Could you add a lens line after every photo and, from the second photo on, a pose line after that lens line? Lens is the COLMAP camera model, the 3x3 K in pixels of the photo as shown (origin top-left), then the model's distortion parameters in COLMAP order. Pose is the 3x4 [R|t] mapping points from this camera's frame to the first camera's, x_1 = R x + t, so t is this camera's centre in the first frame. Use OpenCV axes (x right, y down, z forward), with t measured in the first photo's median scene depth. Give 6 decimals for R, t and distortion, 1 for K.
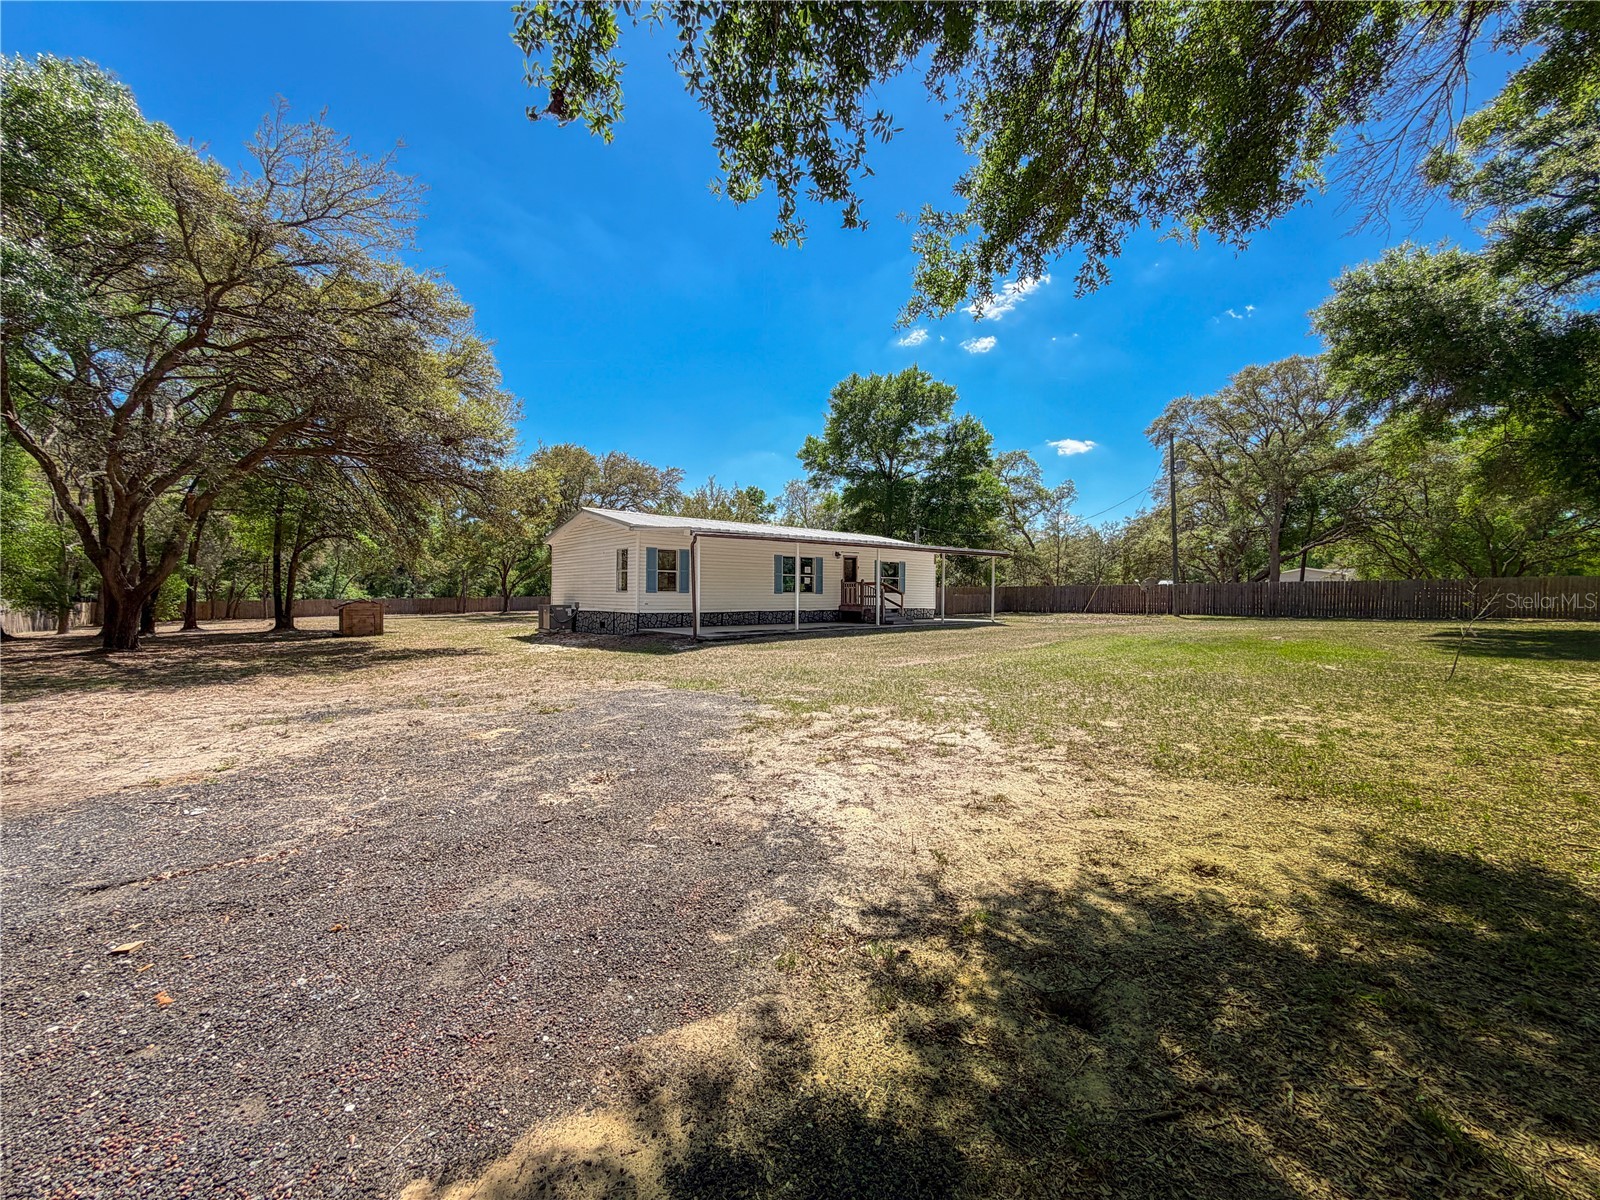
lens RADIAL K [[637.6, 0, 800.0], [0, 637.6, 600.0], [0, 0, 1]] dist [0.000754, 0.000040]
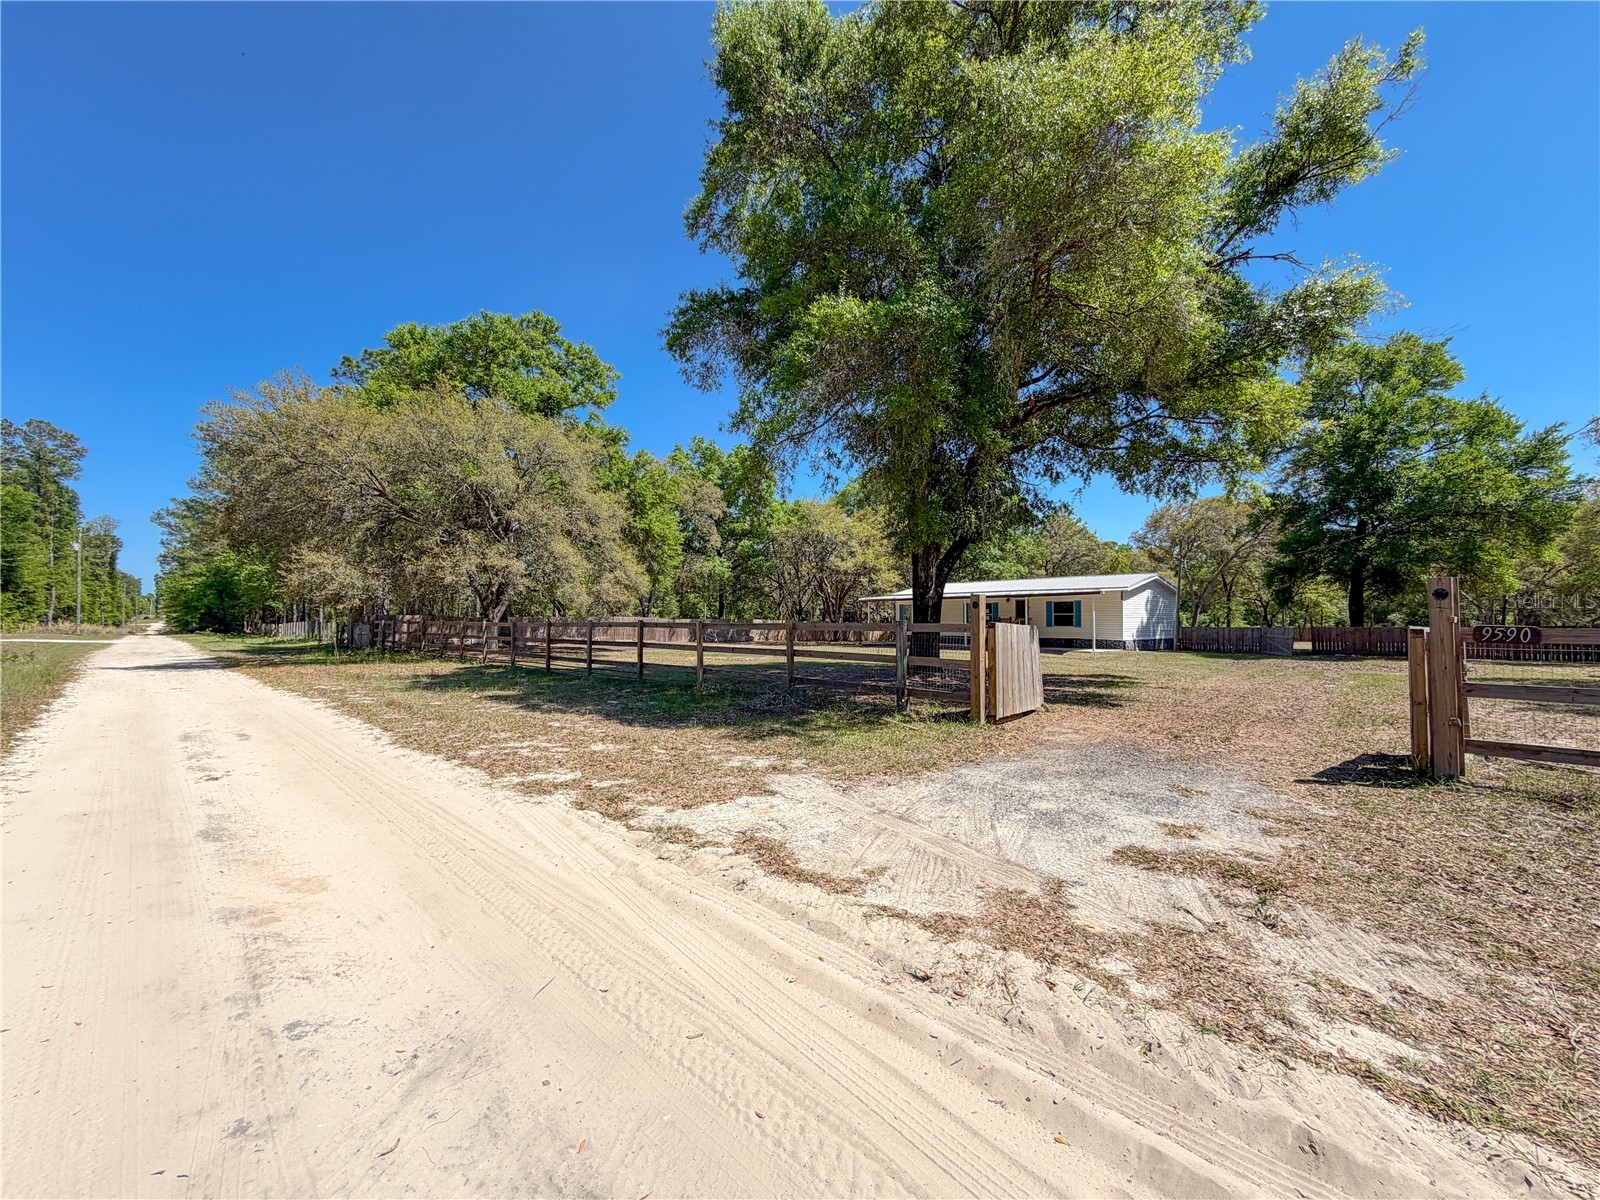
lens RADIAL K [[637.6, 0, 800.0], [0, 637.6, 600.0], [0, 0, 1]] dist [0.000754, 0.000040]
pose [[-0.004102, -0.046310, -0.998919, 1.536914], [-0.017807, 0.998772, -0.046230, 0.006135], [0.999833, 0.017598, -0.004921, 0.521421]]
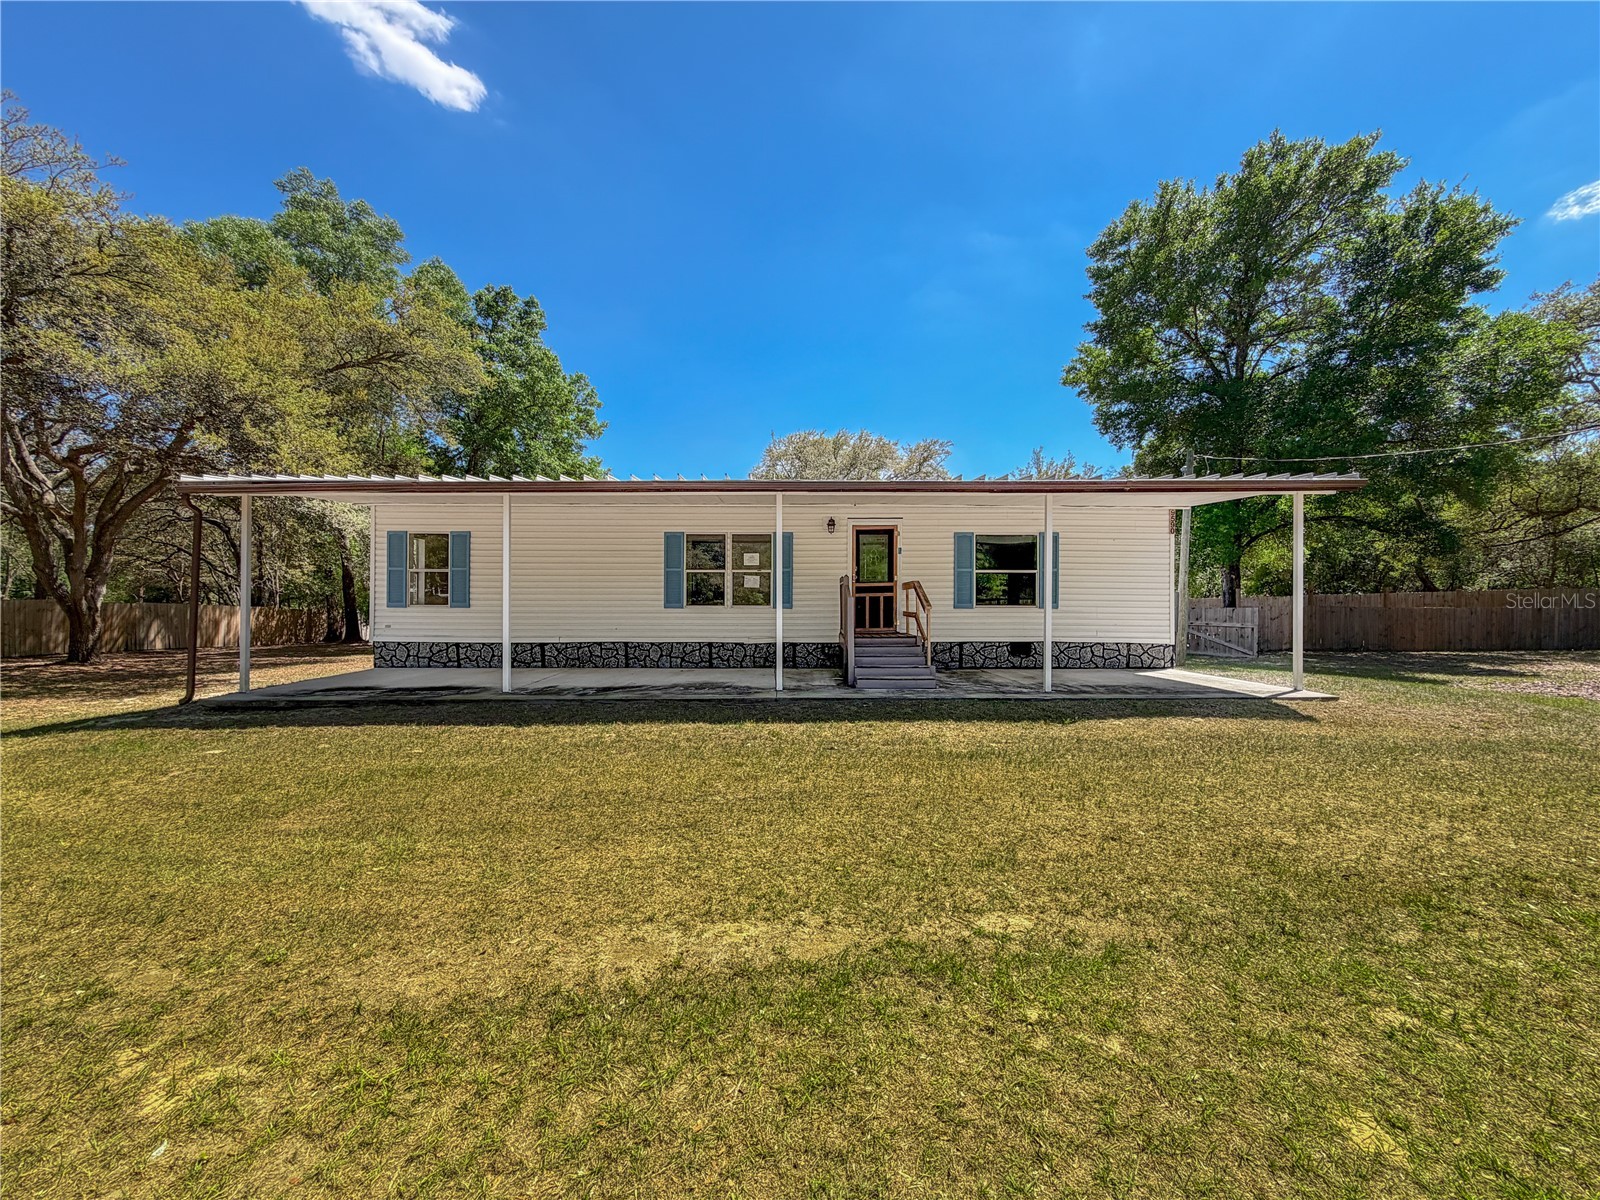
lens RADIAL K [[637.6, 0, 800.0], [0, 637.6, 600.0], [0, 0, 1]] dist [0.000754, 0.000040]
pose [[0.754484, -0.016239, -0.656117, 0.347831], [-0.000109, 0.999691, -0.024868, -0.003656], [0.656318, 0.018834, 0.754249, 0.628396]]
